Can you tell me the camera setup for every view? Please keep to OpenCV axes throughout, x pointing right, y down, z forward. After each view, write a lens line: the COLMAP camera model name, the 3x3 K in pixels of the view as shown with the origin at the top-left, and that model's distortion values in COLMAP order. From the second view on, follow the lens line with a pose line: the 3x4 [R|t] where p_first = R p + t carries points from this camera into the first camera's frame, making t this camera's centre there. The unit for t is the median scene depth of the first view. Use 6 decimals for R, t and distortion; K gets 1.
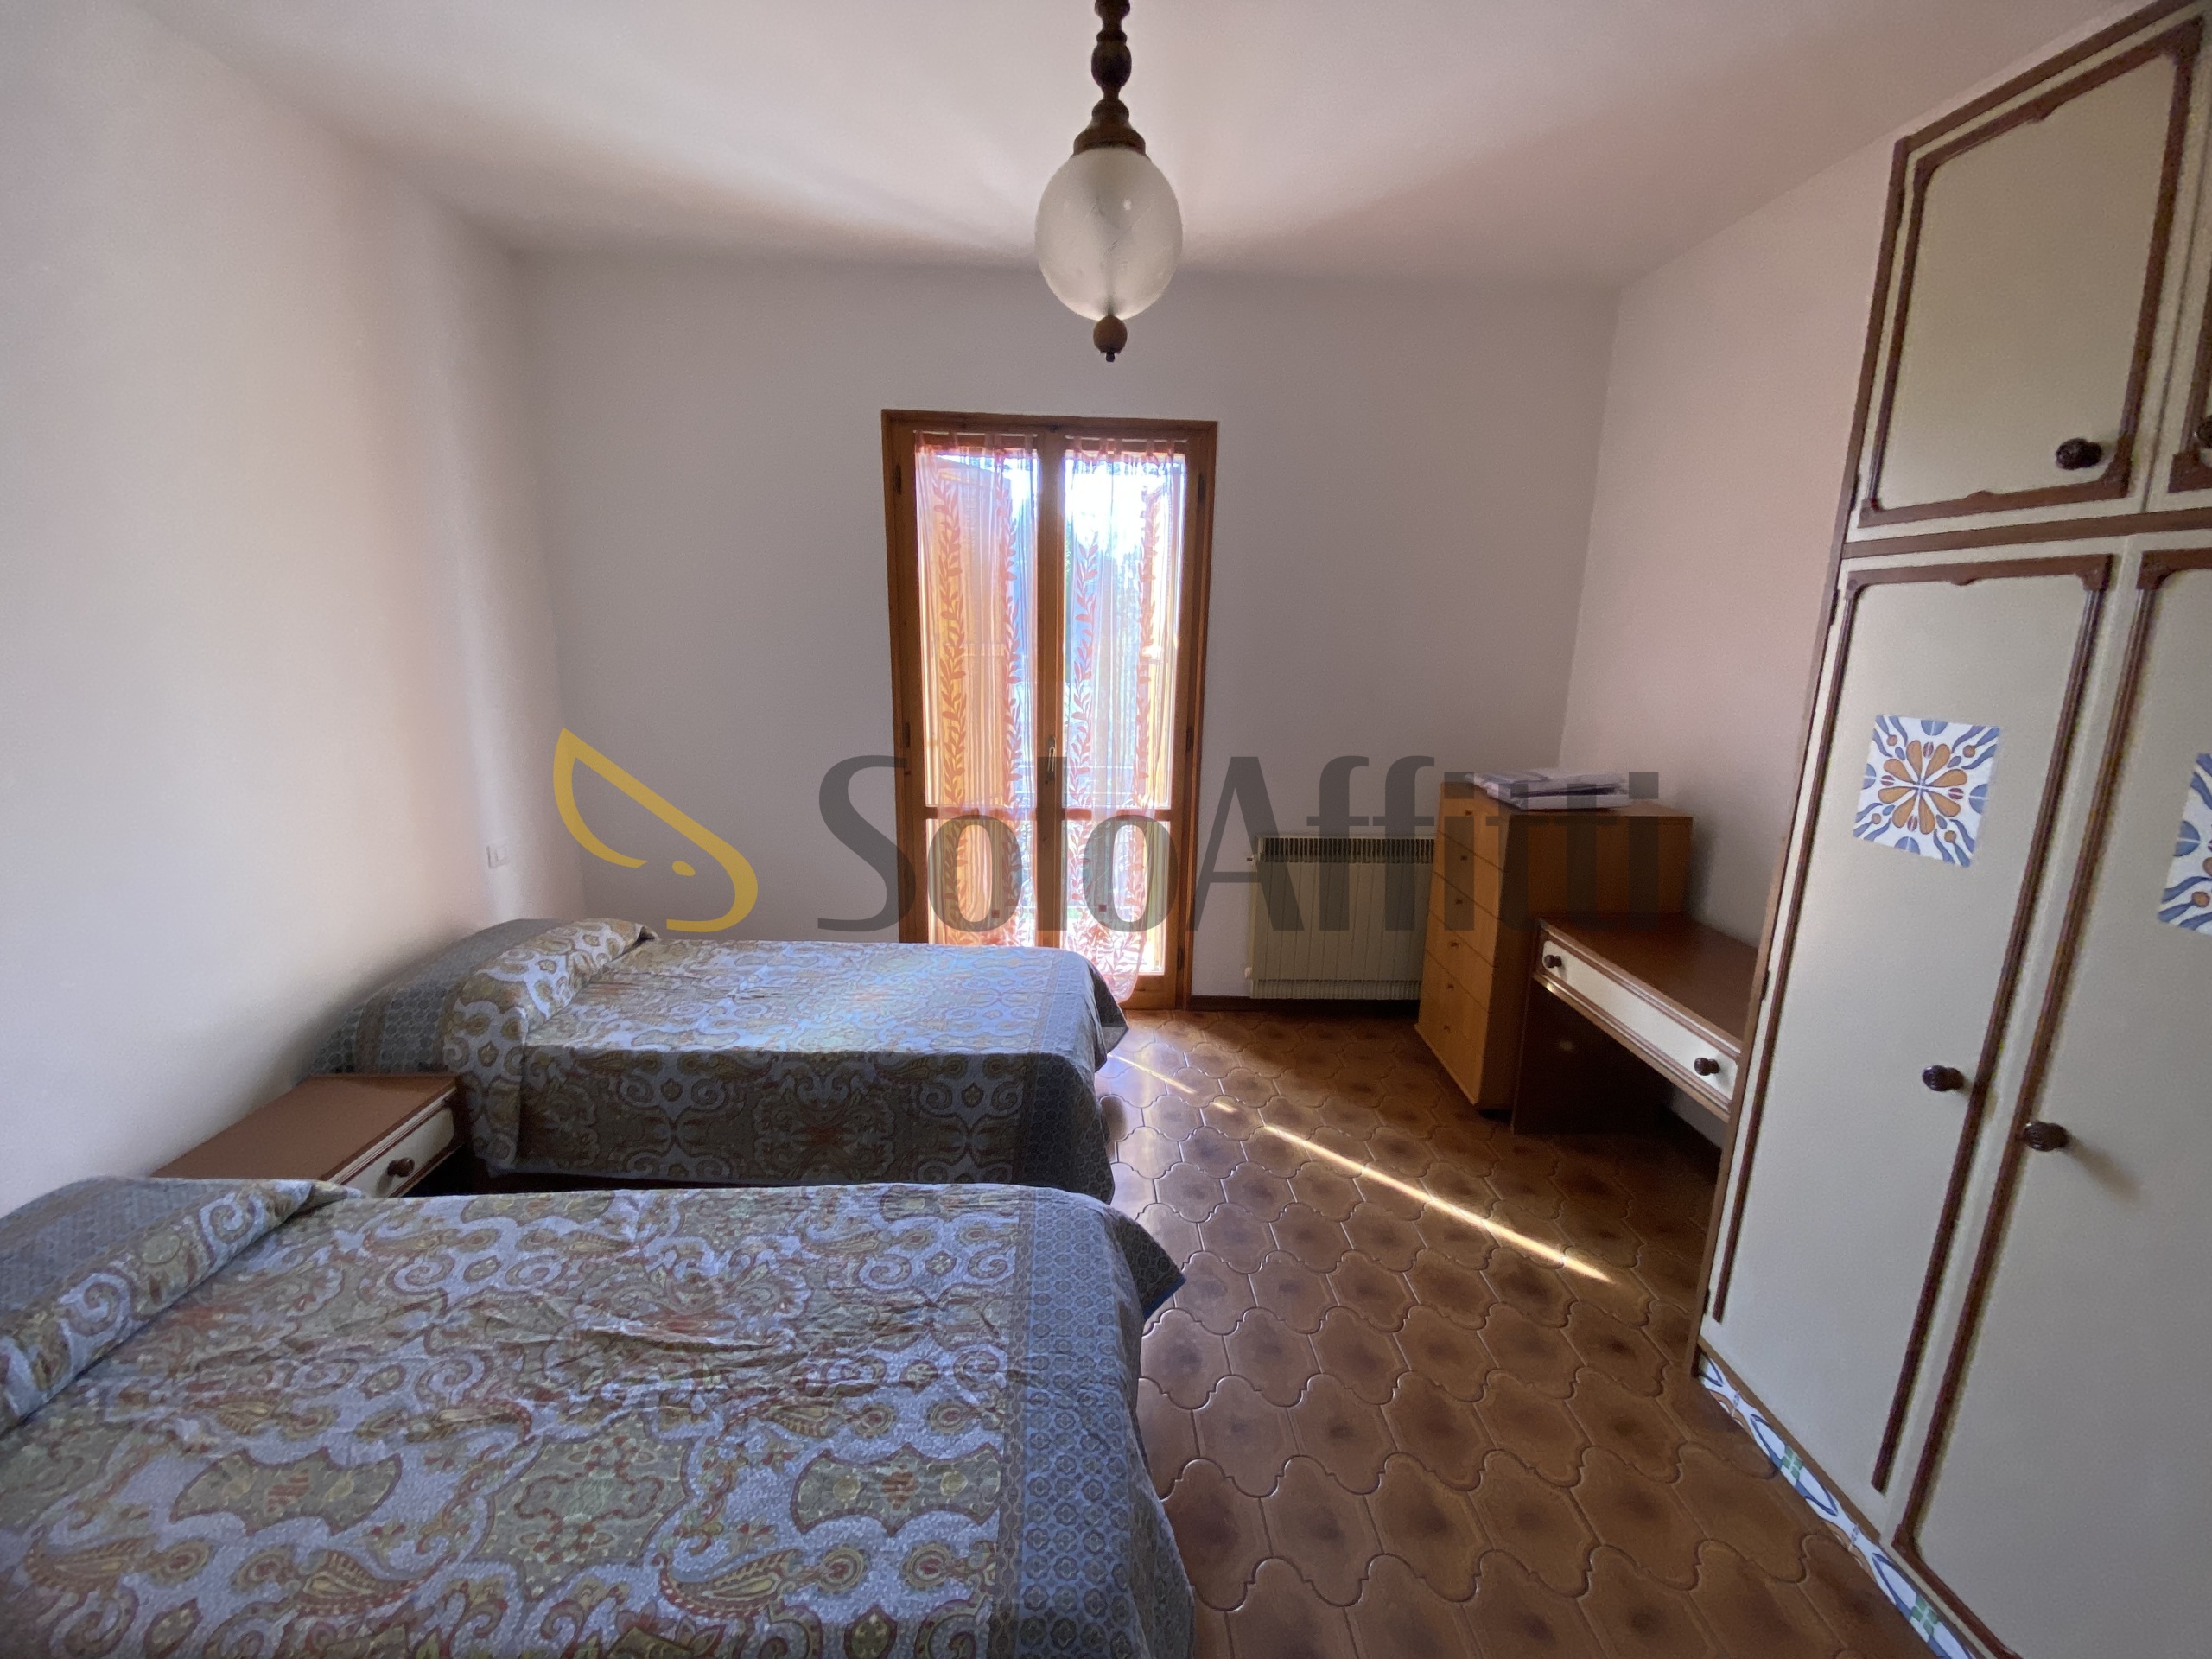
lens RADIAL K [[892.0, 0, 1103.9], [0, 892.0, 831.4], [0, 0, 1]] dist [0.021077, -0.021267]
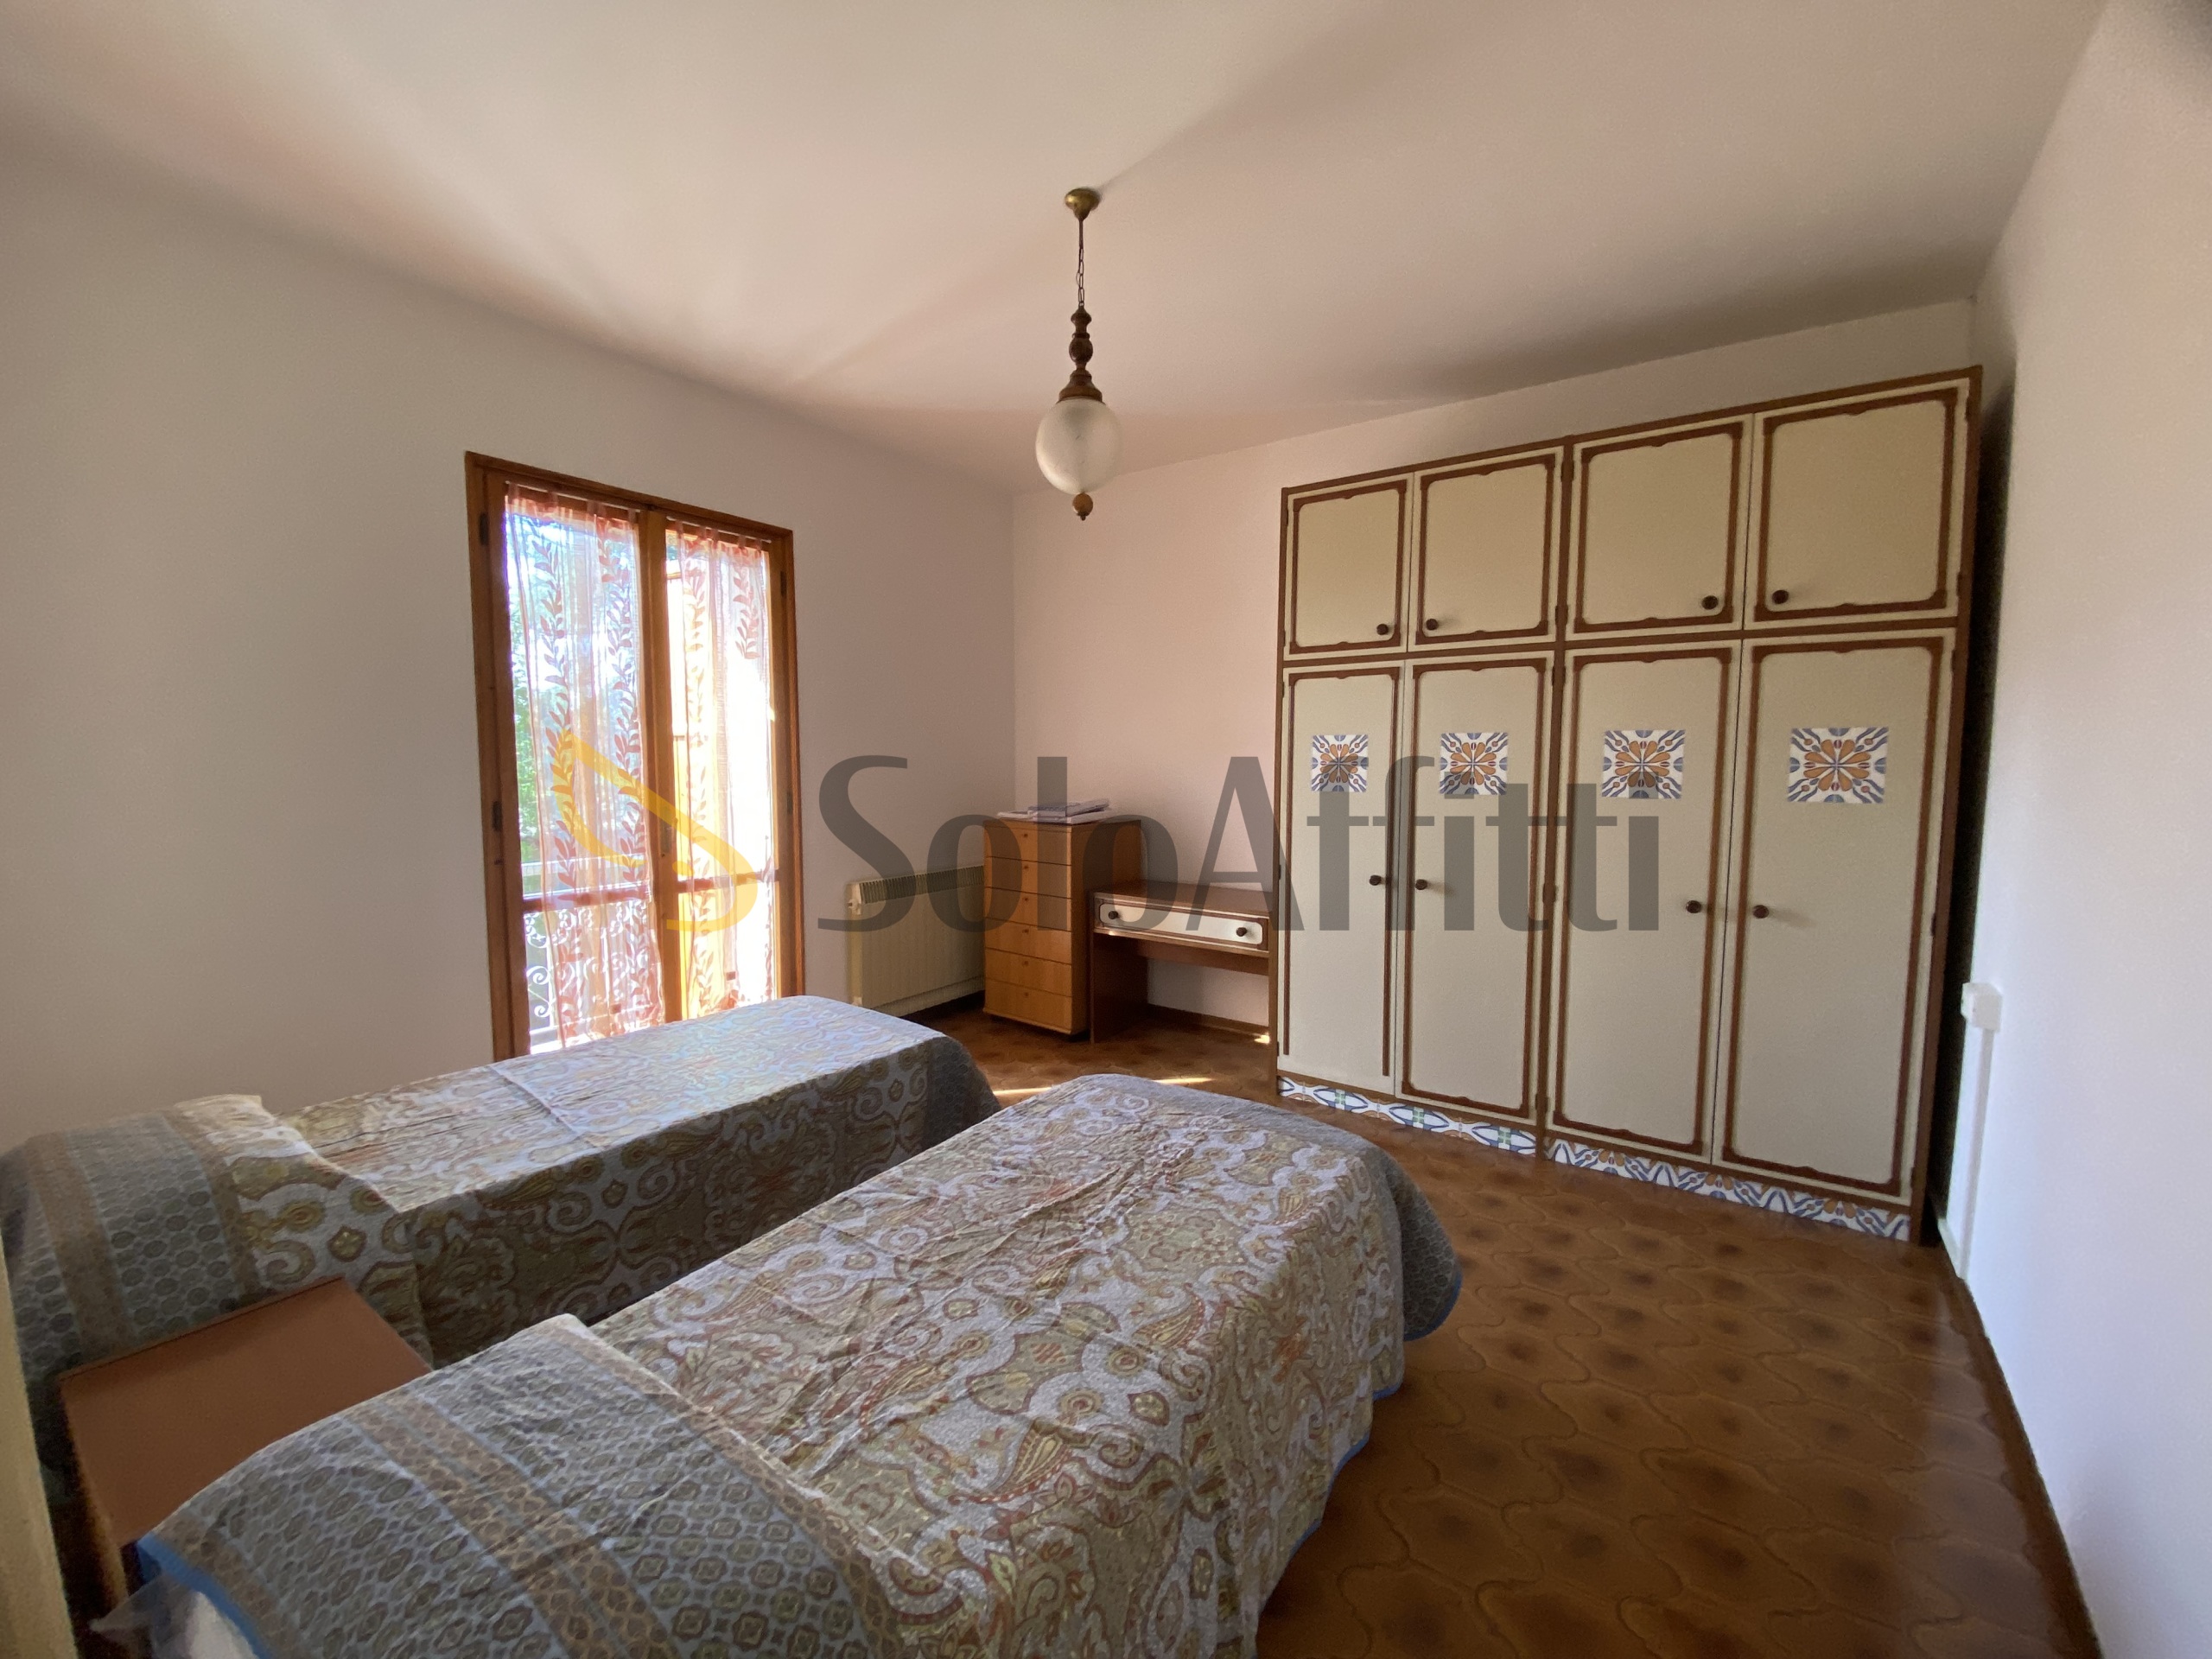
lens RADIAL K [[892.0, 0, 1103.9], [0, 892.0, 831.4], [0, 0, 1]] dist [0.021077, -0.021267]
pose [[0.602501, -0.082962, 0.793795, -1.016220], [0.182640, 0.982523, -0.035939, 0.075071], [-0.776940, 0.166632, 0.607123, 0.065049]]
